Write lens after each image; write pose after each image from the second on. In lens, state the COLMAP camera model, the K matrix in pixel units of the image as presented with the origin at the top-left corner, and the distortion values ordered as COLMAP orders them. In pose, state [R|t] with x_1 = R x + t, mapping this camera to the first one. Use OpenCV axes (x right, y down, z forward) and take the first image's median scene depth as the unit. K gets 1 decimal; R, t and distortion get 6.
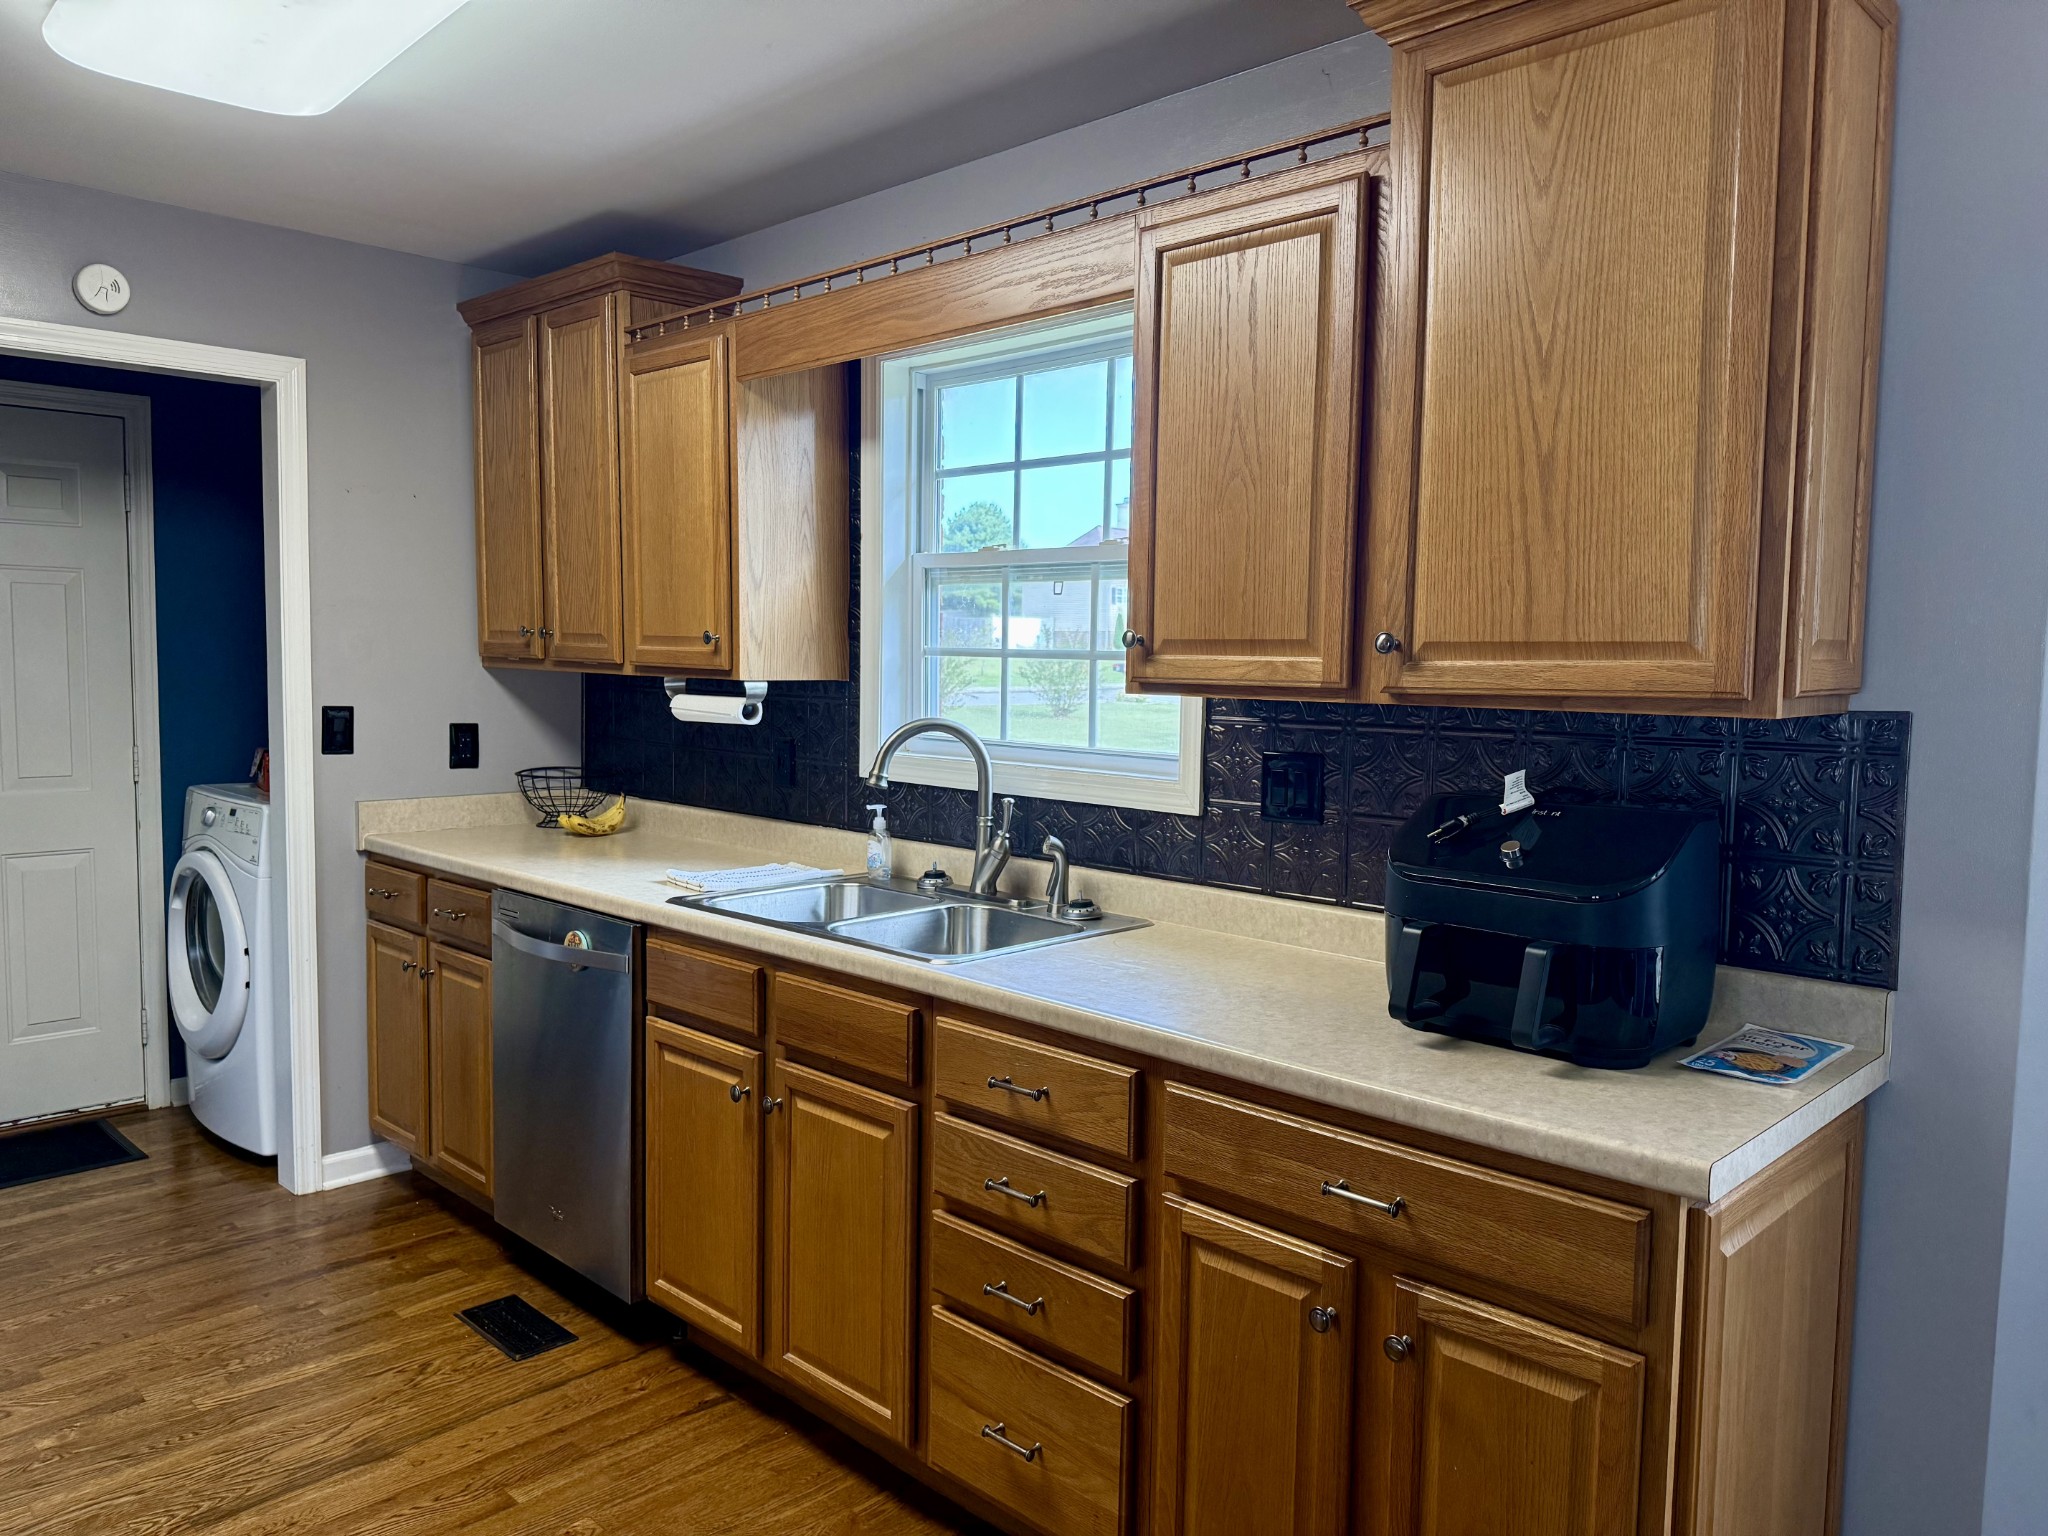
lens RADIAL K [[1423.3, 0, 1033.9], [0, 1423.3, 766.3], [0, 0, 1]] dist [0.093230, -0.116598]
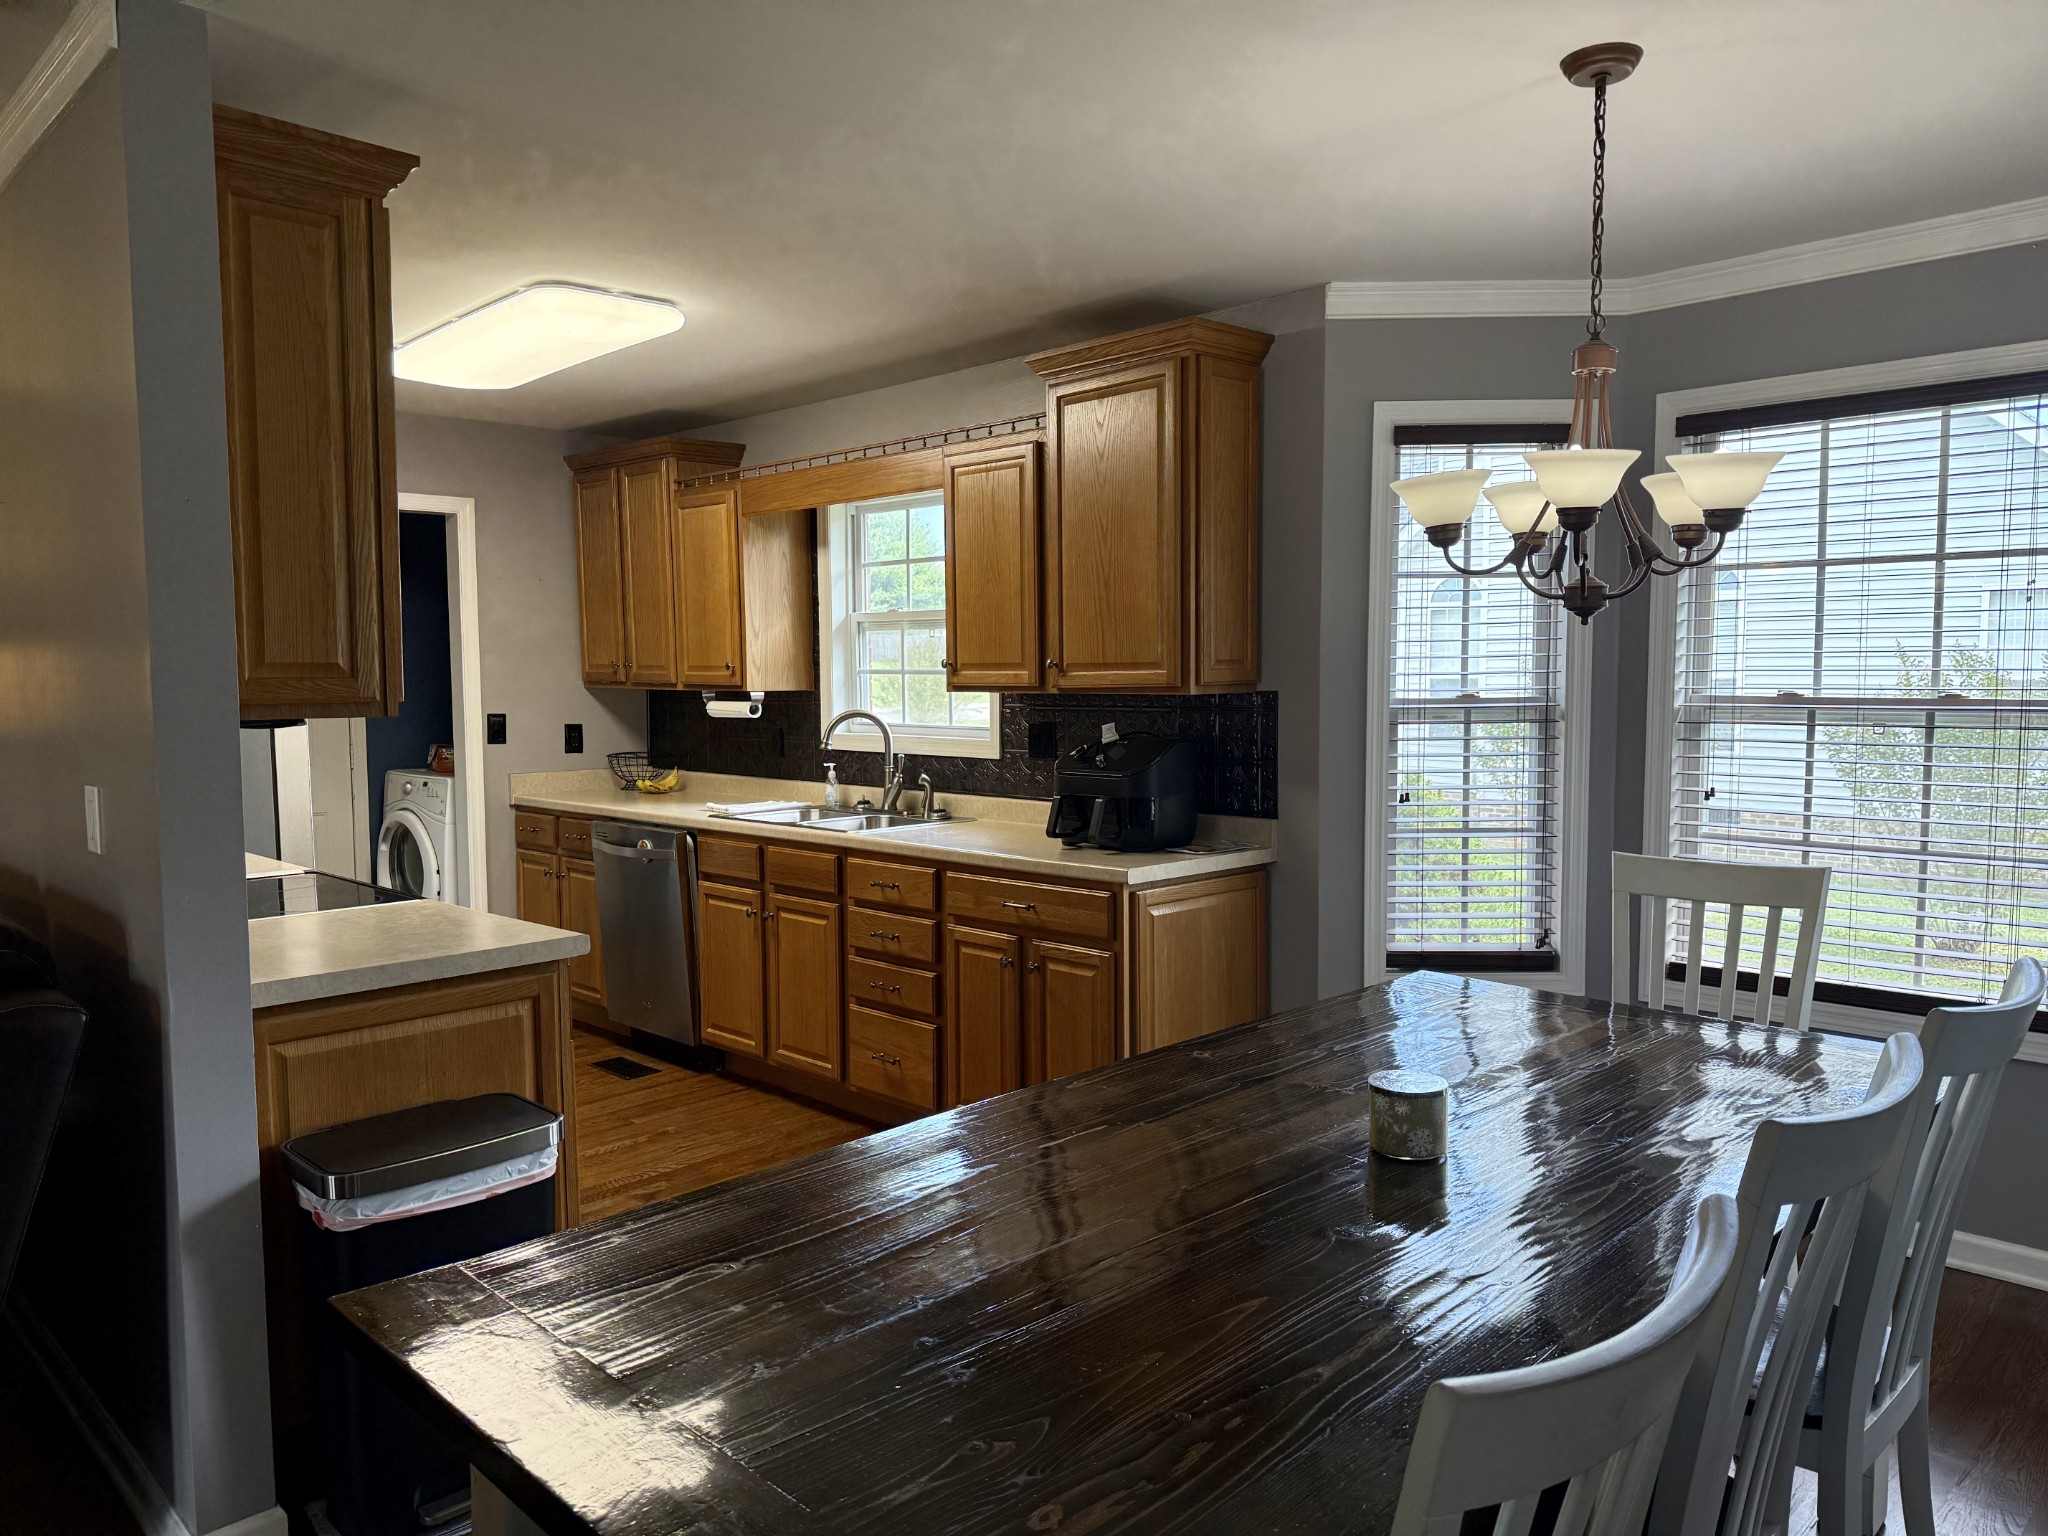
lens RADIAL K [[1373.3, 0, 1027.0], [0, 1373.3, 766.0], [0, 0, 1]] dist [0.106730, 0.000409]
pose [[0.999680, -0.021928, -0.012597, 0.146703], [0.021822, 0.999726, -0.008471, 0.050399], [0.012779, 0.008194, 0.999885, -0.642359]]
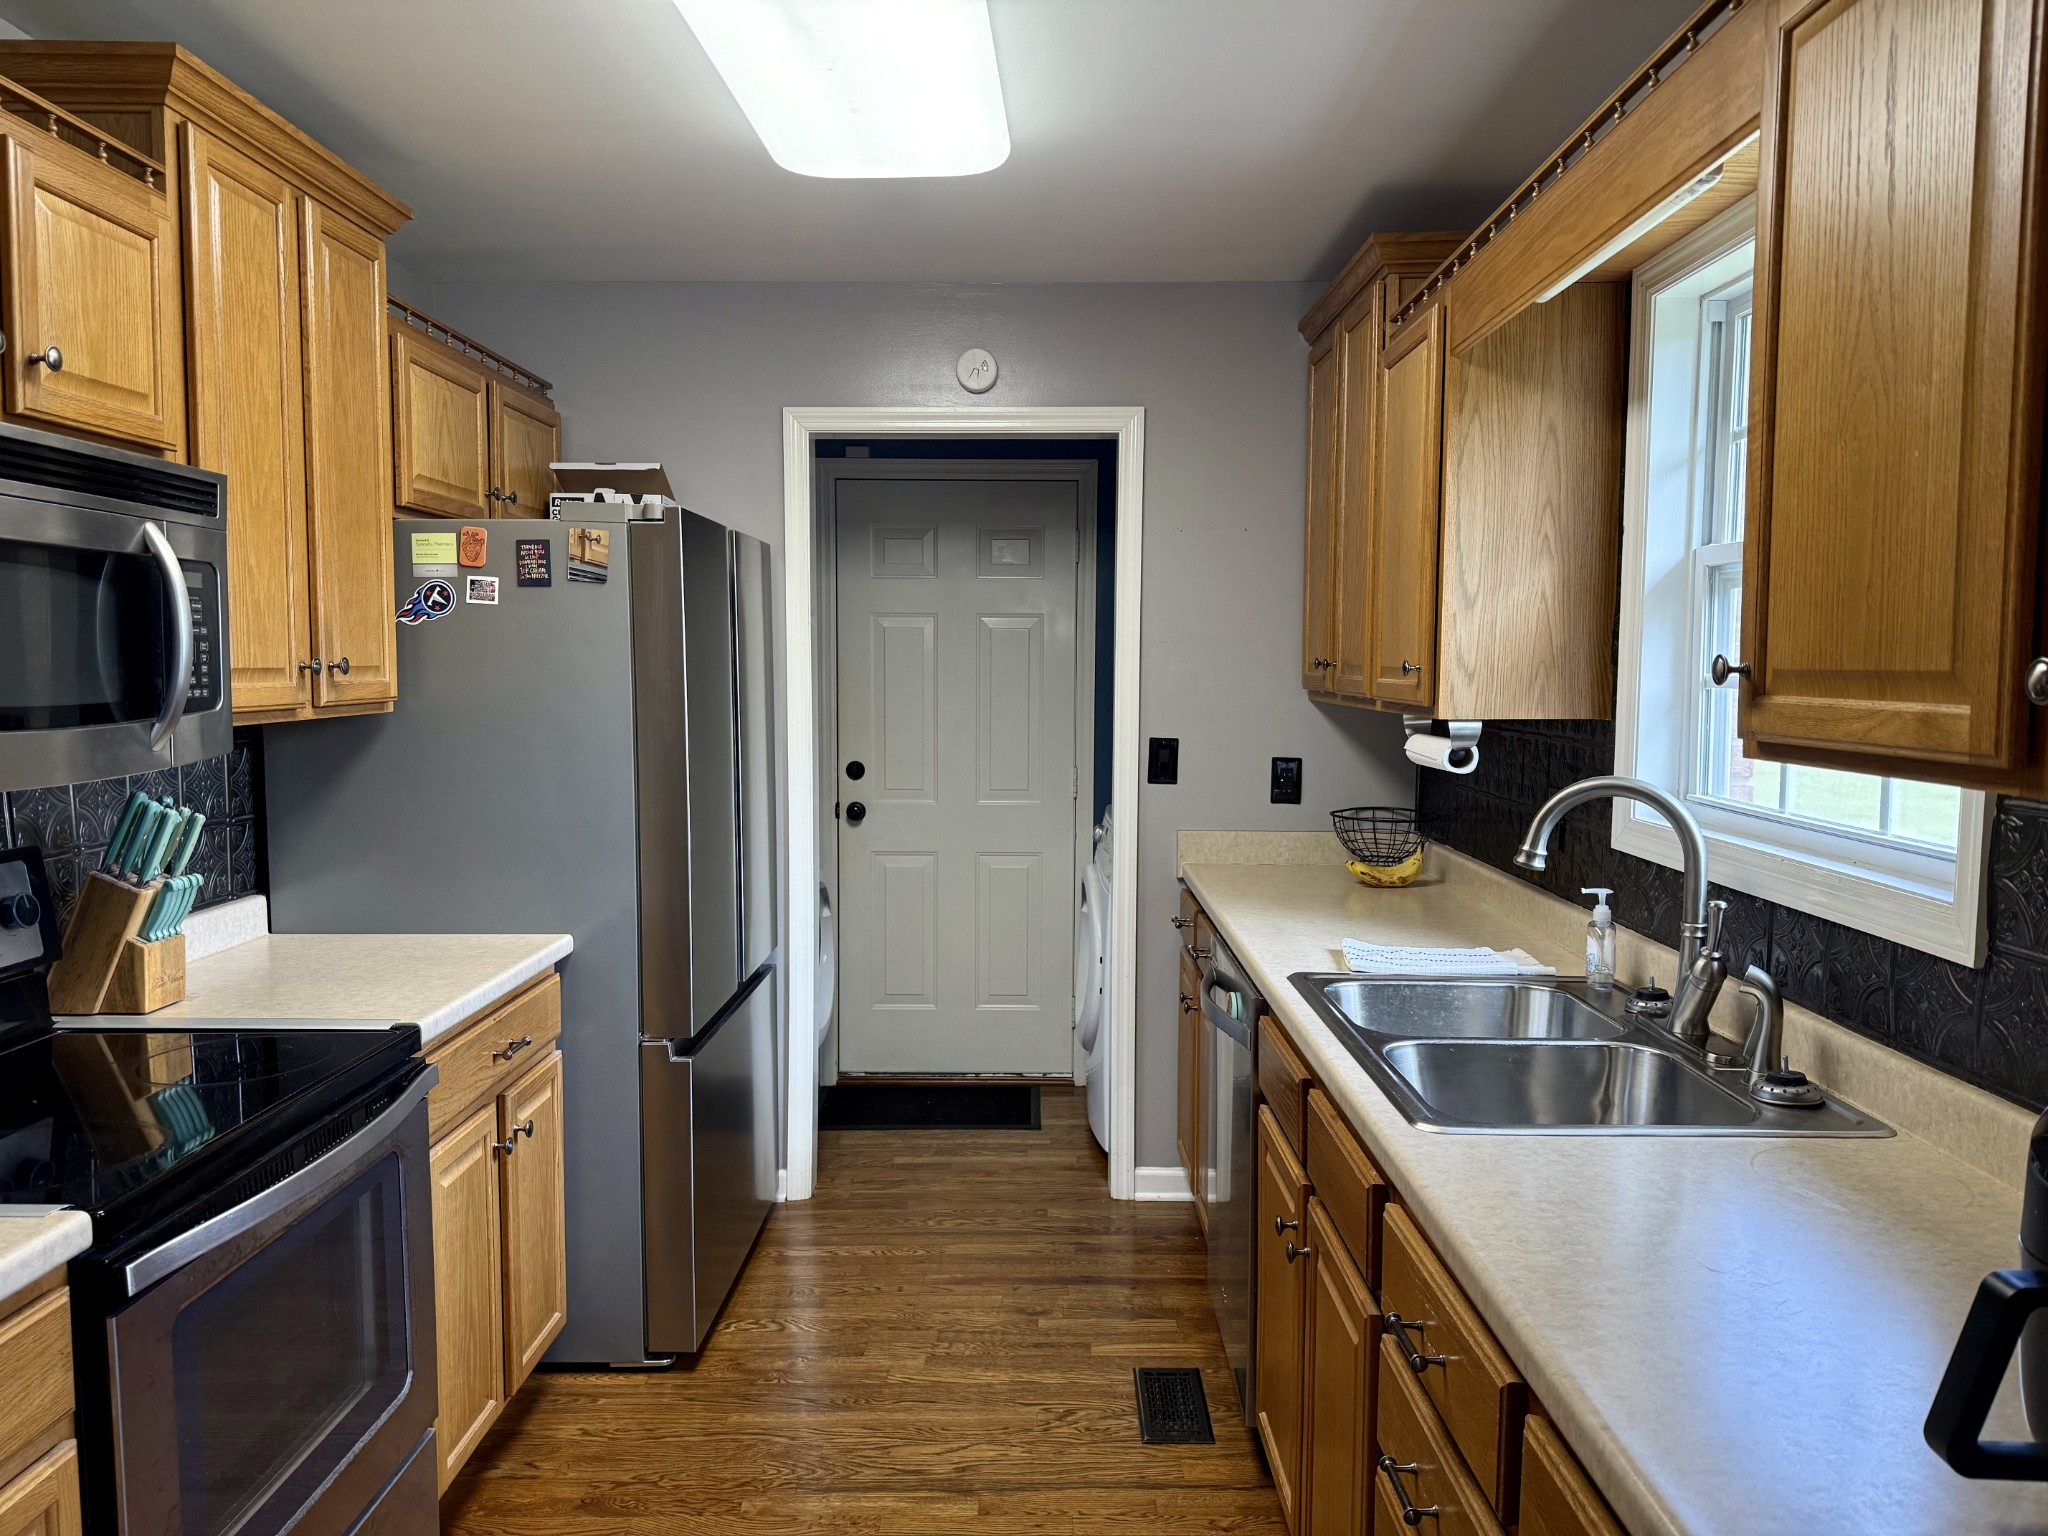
lens RADIAL K [[1426.4, 0, 1024.0], [0, 1426.4, 768.0], [0, 0, 1]] dist [0.086873, -0.126284]
pose [[0.694853, 0.040685, -0.718000, 0.225309], [-0.050314, 0.998702, 0.007898, -0.027272], [0.717390, 0.030637, 0.695998, 0.259659]]
